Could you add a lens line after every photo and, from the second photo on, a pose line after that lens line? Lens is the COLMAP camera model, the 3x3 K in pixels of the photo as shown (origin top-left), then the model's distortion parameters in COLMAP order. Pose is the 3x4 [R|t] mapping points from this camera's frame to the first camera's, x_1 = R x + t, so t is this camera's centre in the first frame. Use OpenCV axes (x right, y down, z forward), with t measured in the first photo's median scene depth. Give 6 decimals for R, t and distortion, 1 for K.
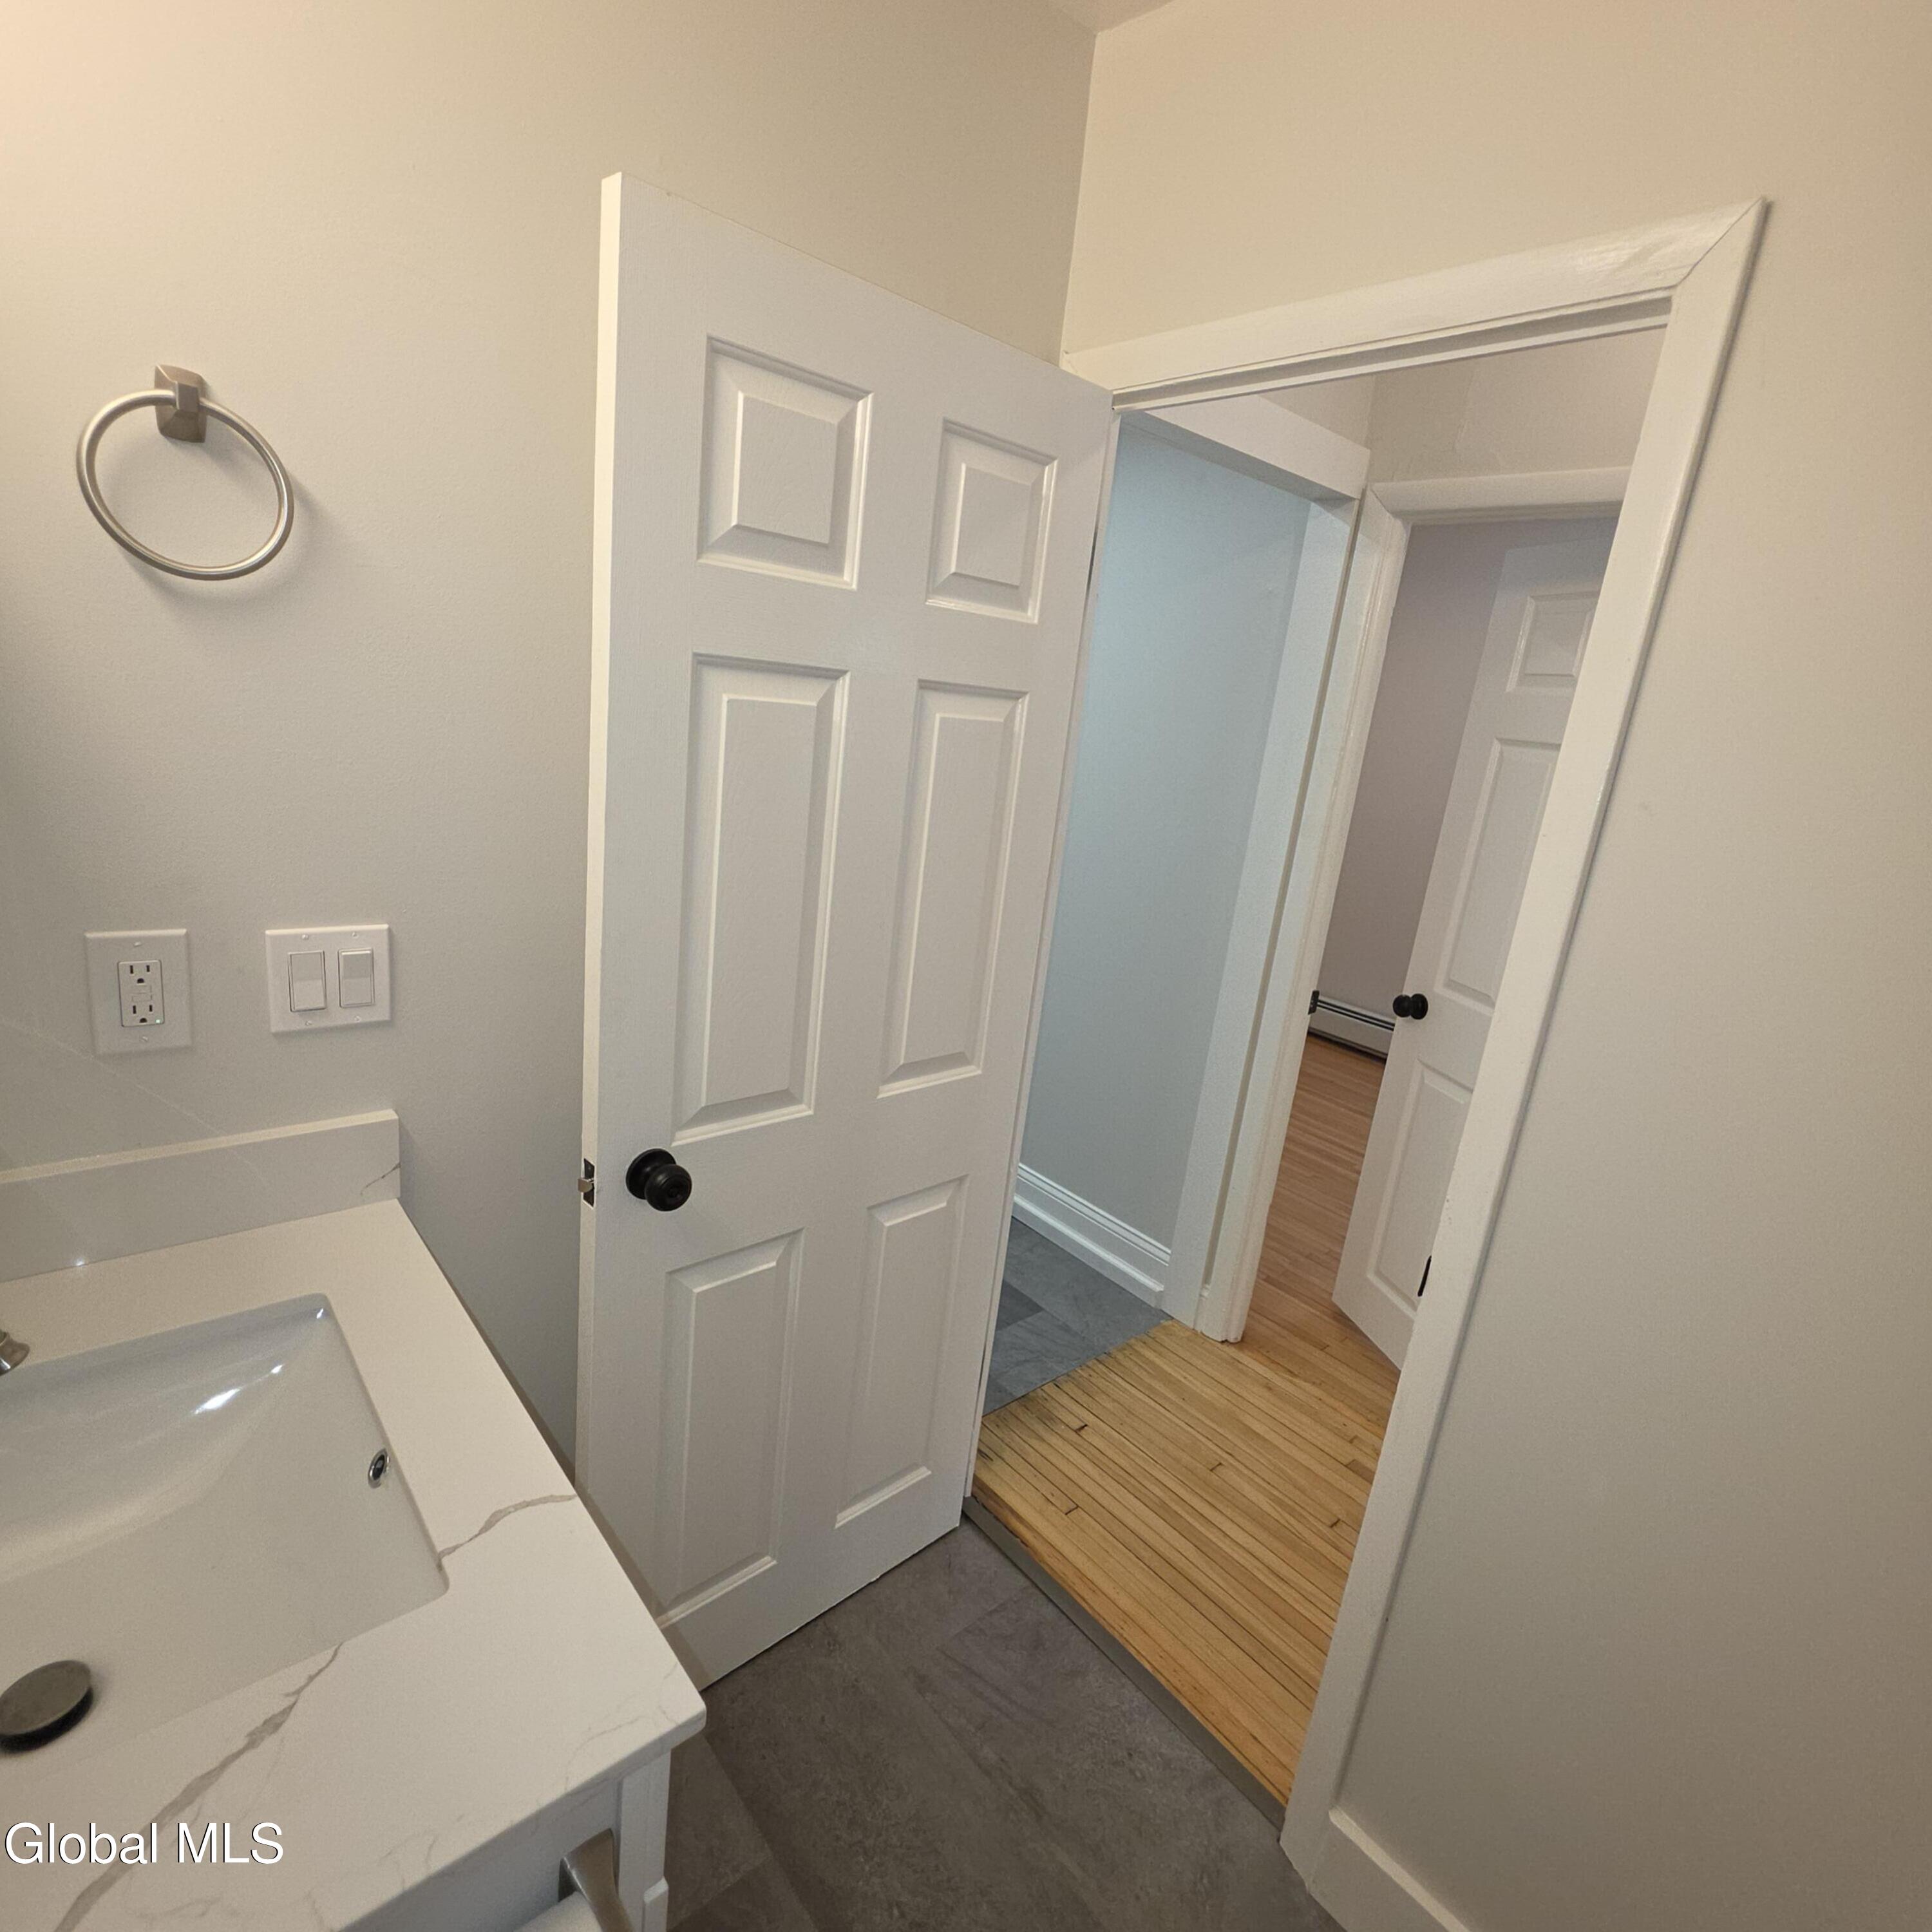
lens RADIAL K [[1034.9, 0, 965.0], [0, 1034.9, 961.8], [0, 0, 1]] dist [-0.001670, 0.000714]
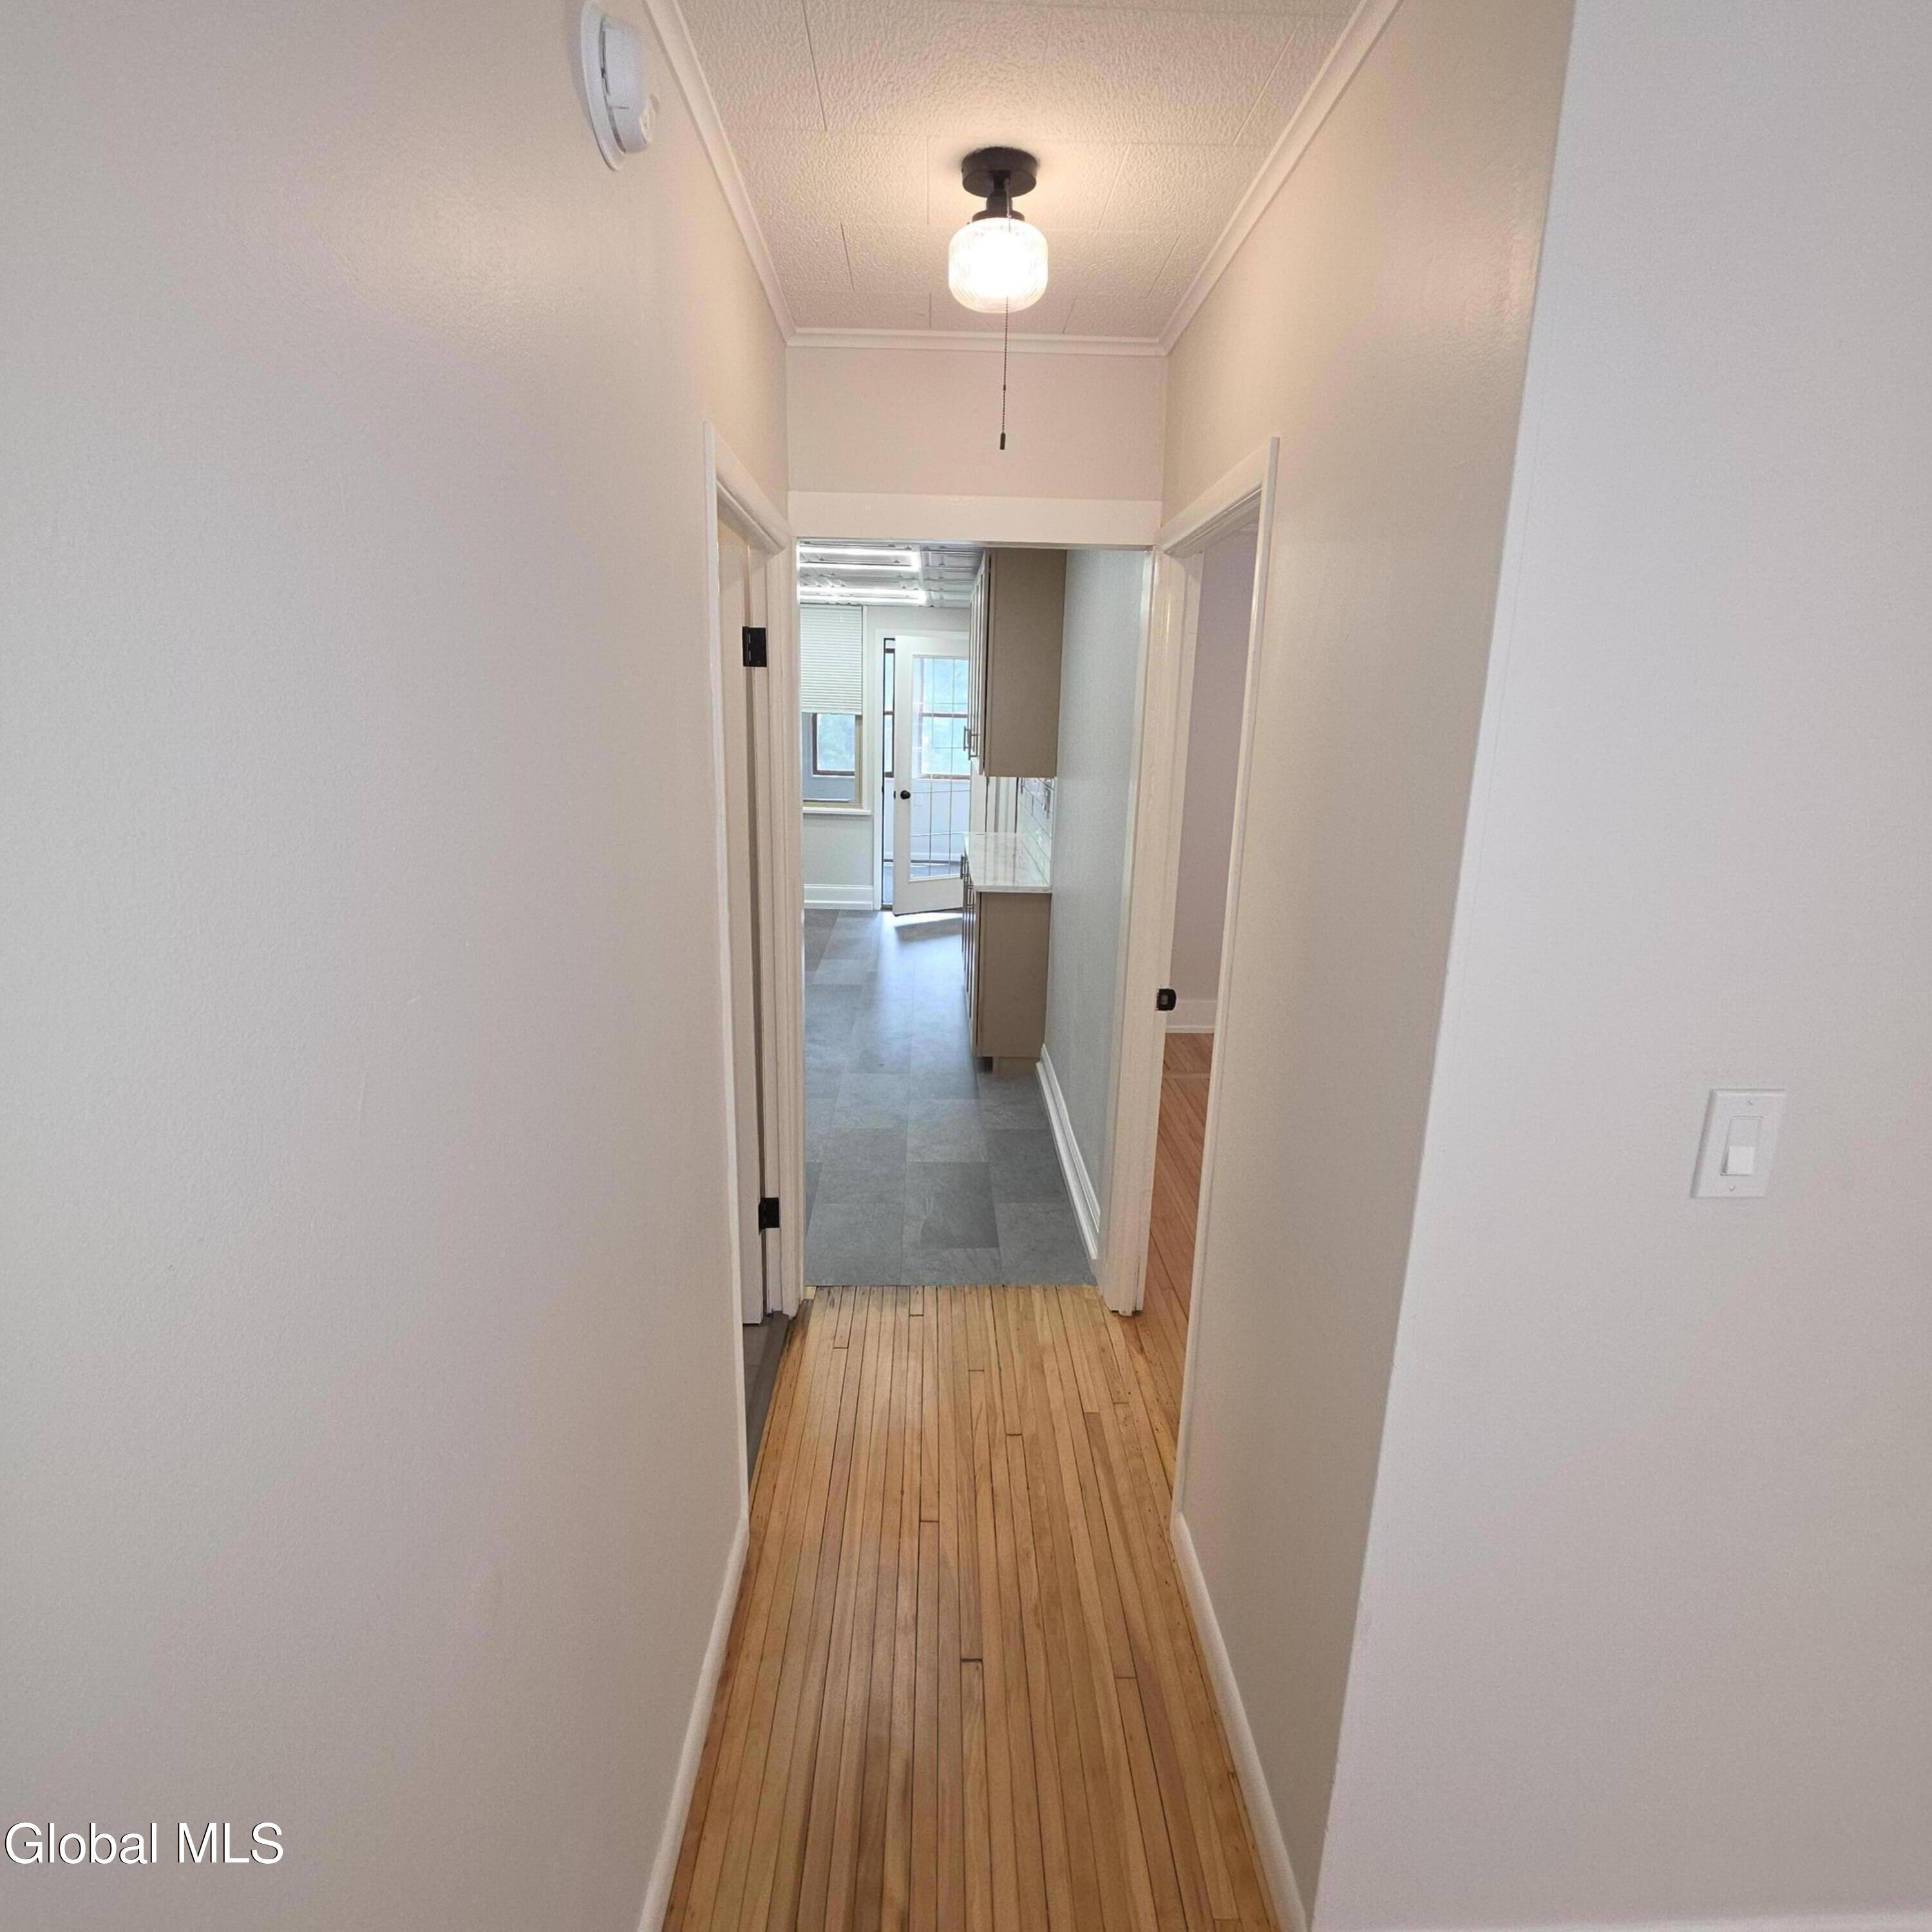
lens RADIAL K [[1038.8, 0, 962.8], [0, 1038.8, 965.9], [0, 0, 1]] dist [-0.004453, 0.001654]
pose [[0.771409, 0.067753, -0.632722, 0.852565], [-0.105125, 0.994222, -0.021705, 0.051644], [0.627596, 0.083258, 0.774075, 0.033011]]
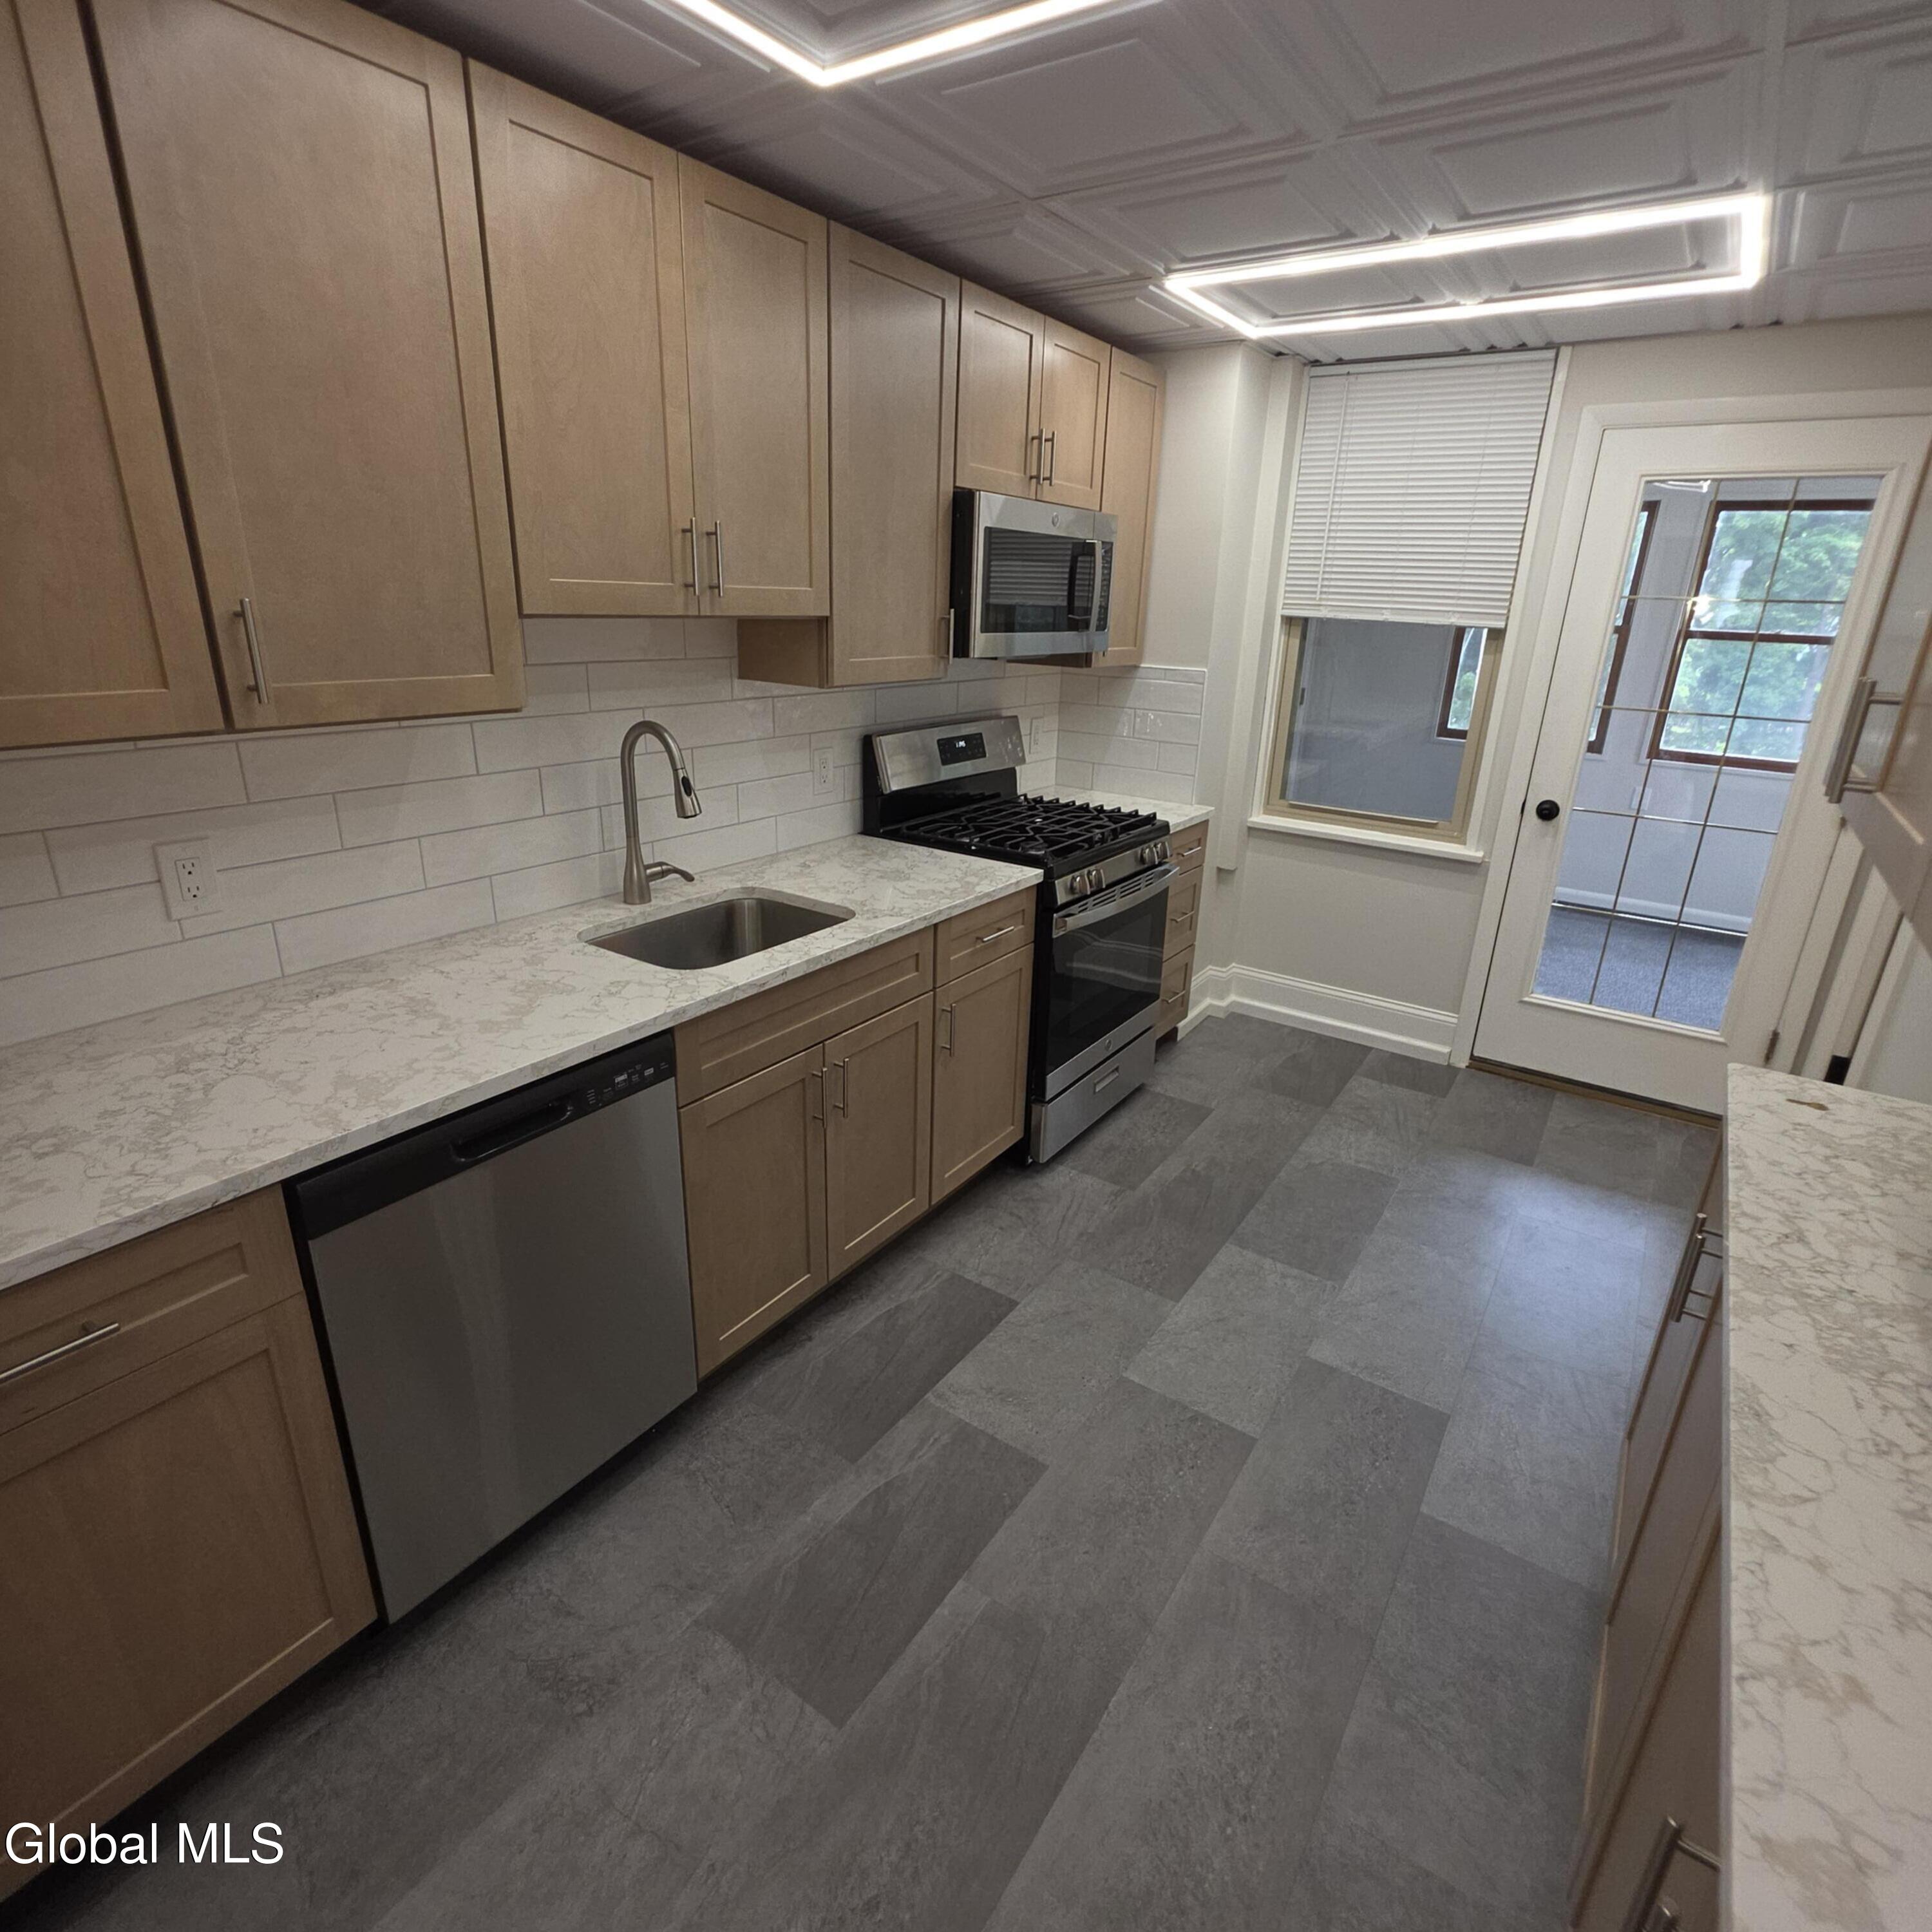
lens RADIAL K [[1033.5, 0, 966.0], [0, 1033.5, 966.0], [0, 0, 1]] dist [-0.006191, -0.000574]
pose [[0.249058, 0.229842, -0.940820, -0.262014], [-0.252636, 0.953217, 0.165992, -0.376601], [0.934957, 0.196343, 0.295472, 1.267295]]
